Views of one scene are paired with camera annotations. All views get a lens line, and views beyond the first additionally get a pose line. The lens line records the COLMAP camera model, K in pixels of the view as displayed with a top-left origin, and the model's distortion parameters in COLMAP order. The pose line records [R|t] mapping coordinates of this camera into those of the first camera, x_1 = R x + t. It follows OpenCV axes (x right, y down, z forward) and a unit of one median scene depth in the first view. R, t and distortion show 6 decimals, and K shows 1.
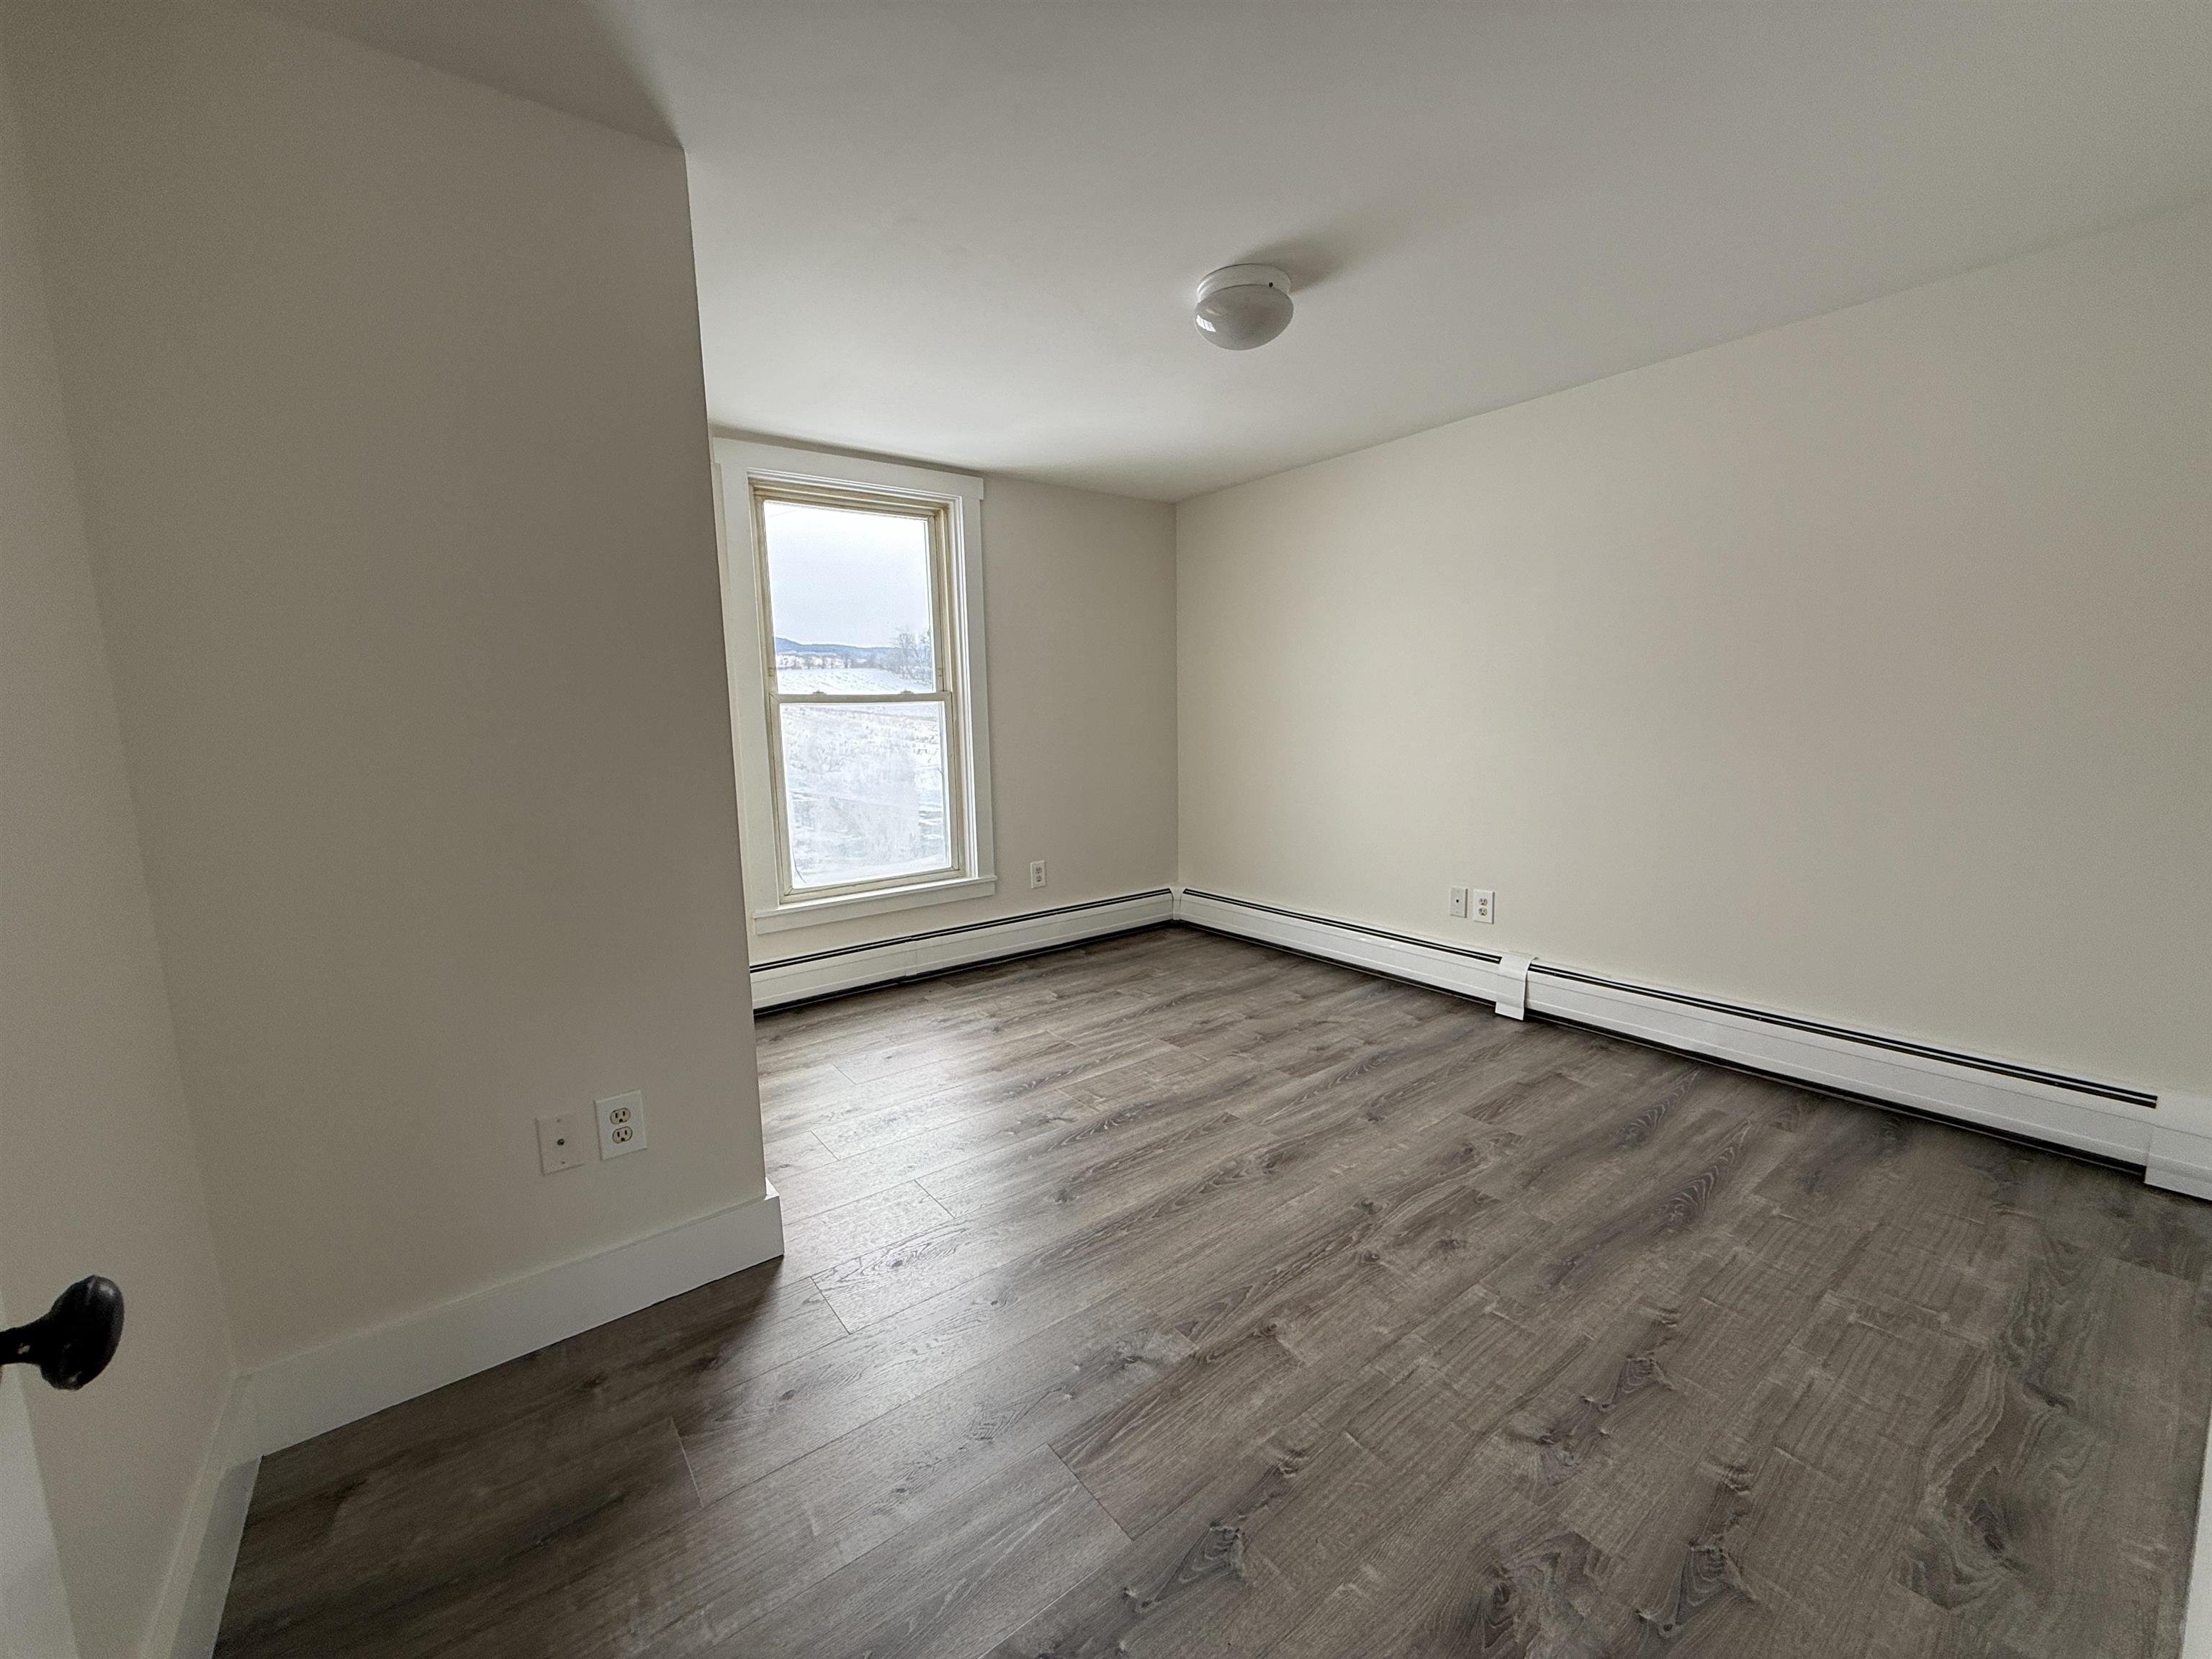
lens RADIAL K [[874.9, 0, 1105.3], [0, 874.9, 829.6], [0, 0, 1]] dist [0.003051, 0.000222]
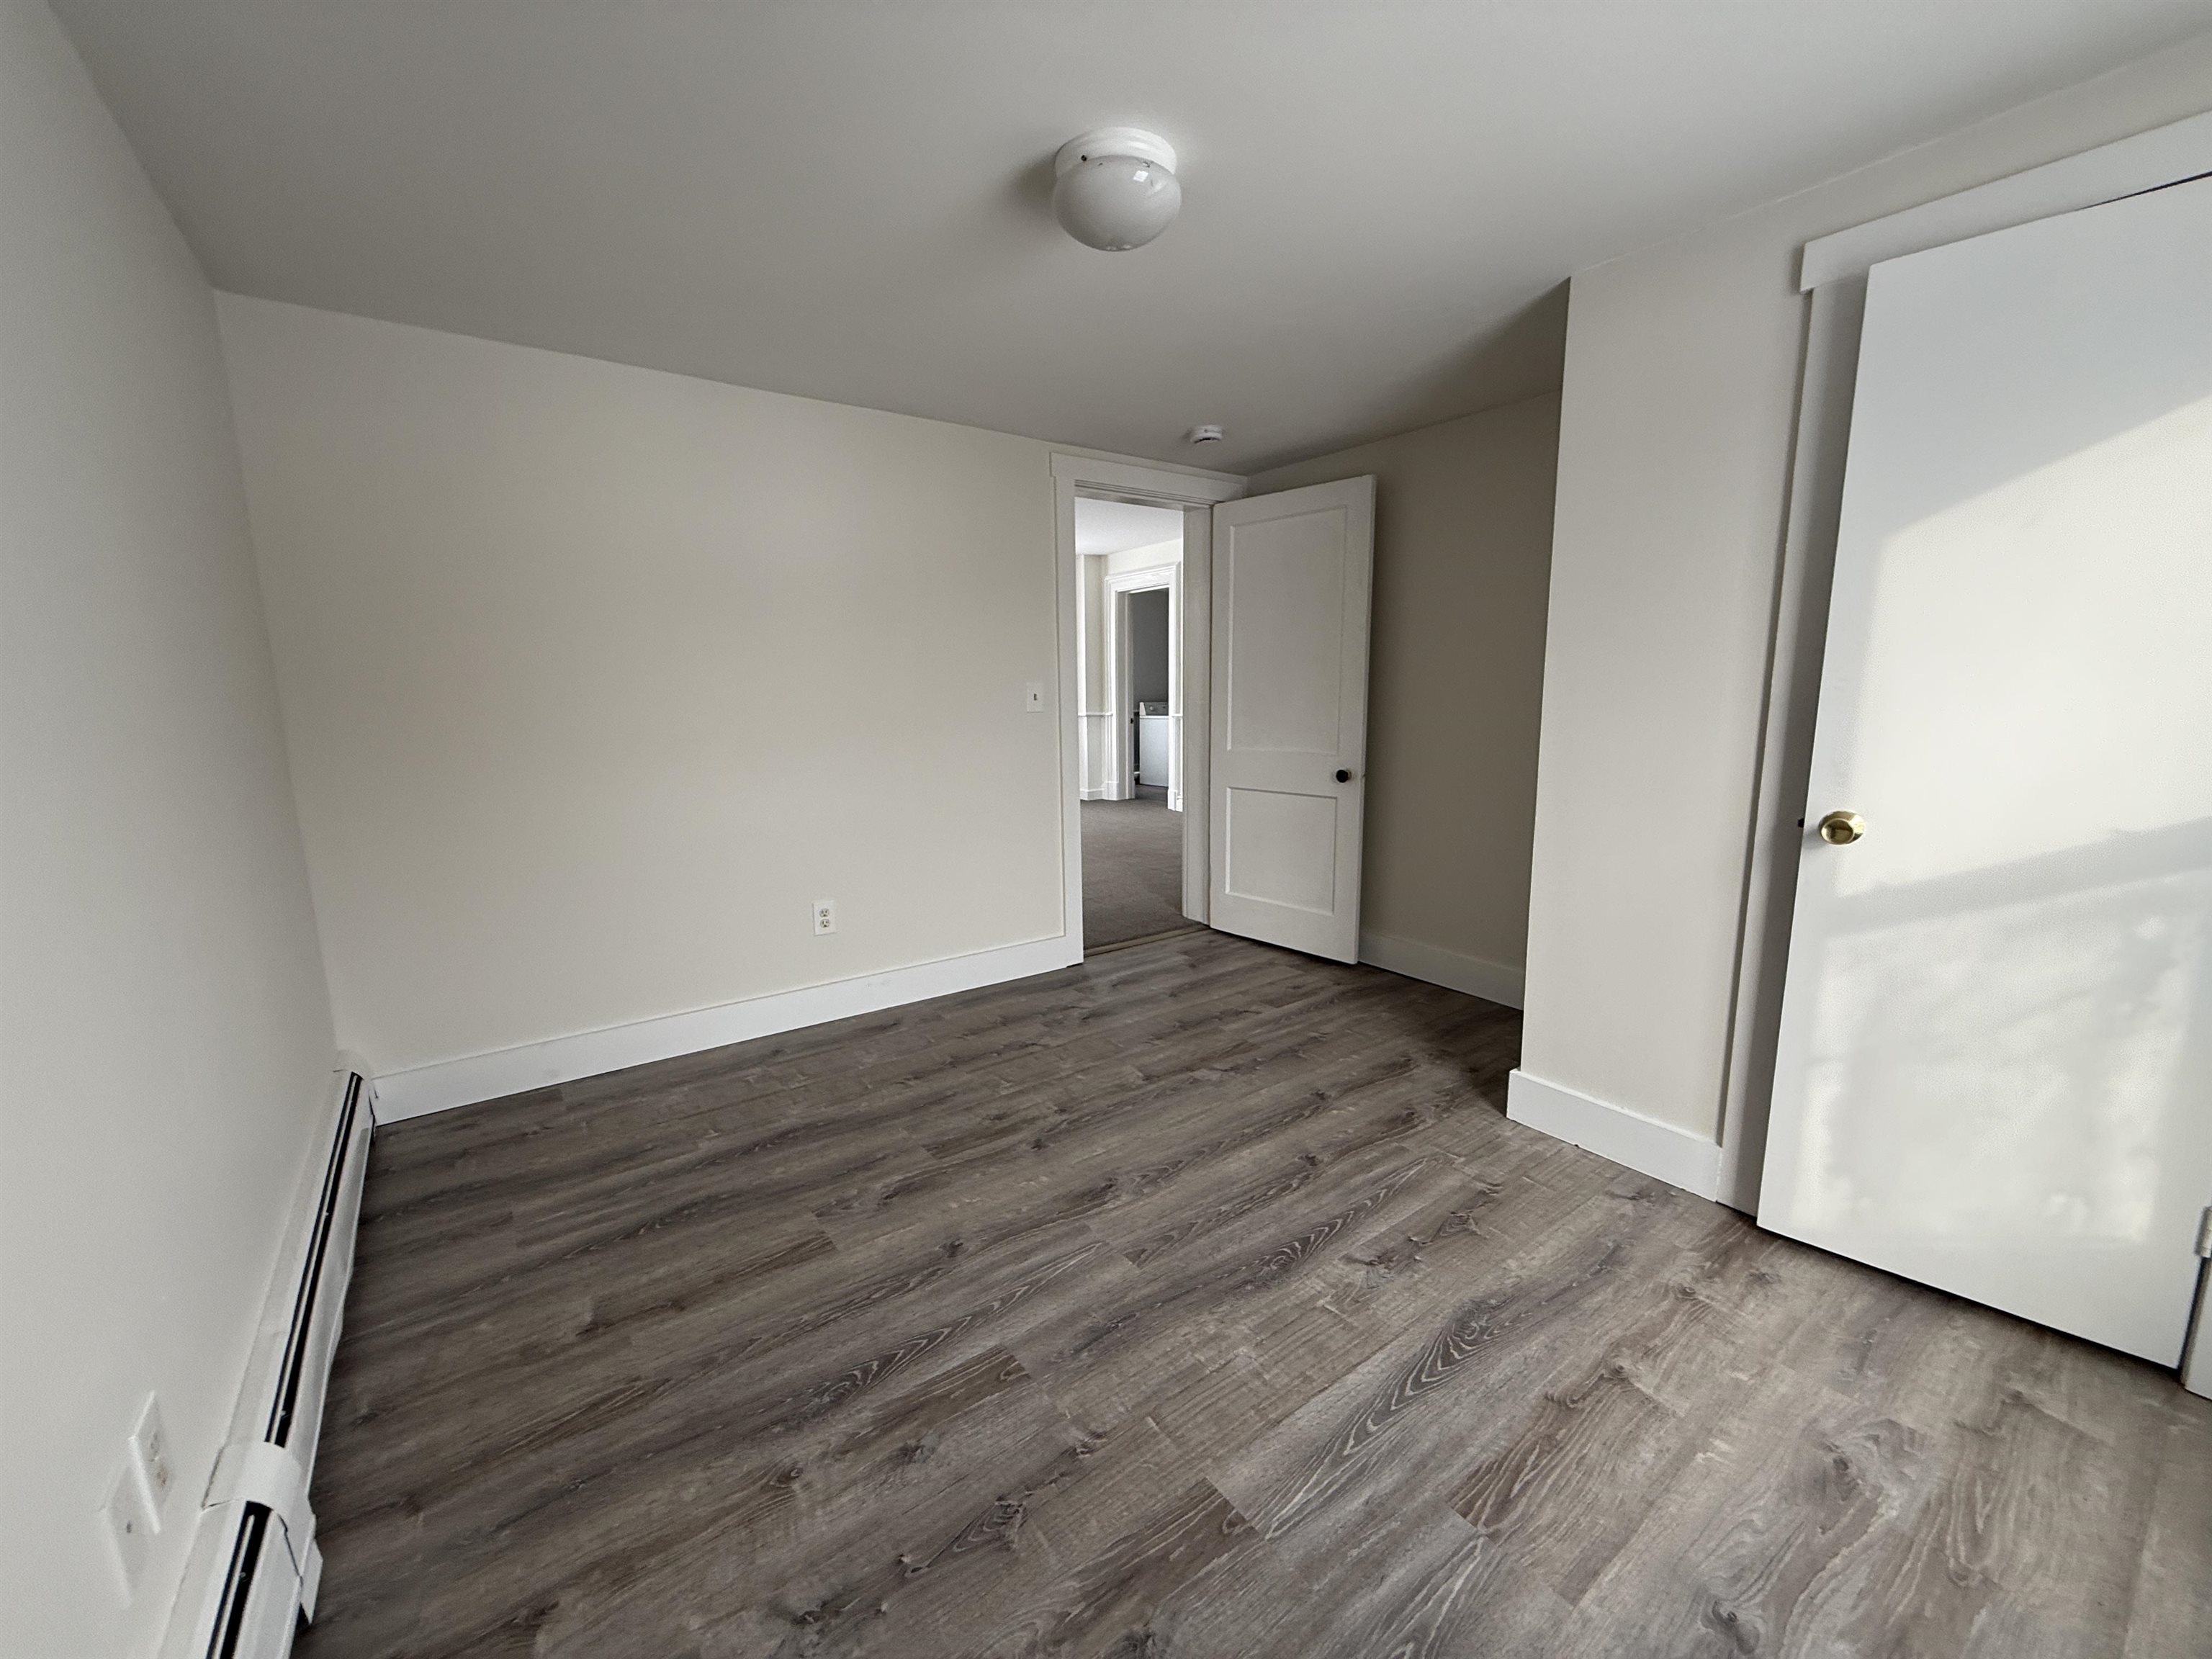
lens RADIAL K [[874.9, 0, 1103.3], [0, 874.9, 833.5], [0, 0, 1]] dist [0.003051, 0.000222]
pose [[-0.999246, 0.030274, 0.024316, 0.151269], [0.036133, 0.954251, 0.296814, -0.261855], [-0.014218, 0.297469, -0.954626, 1.721768]]
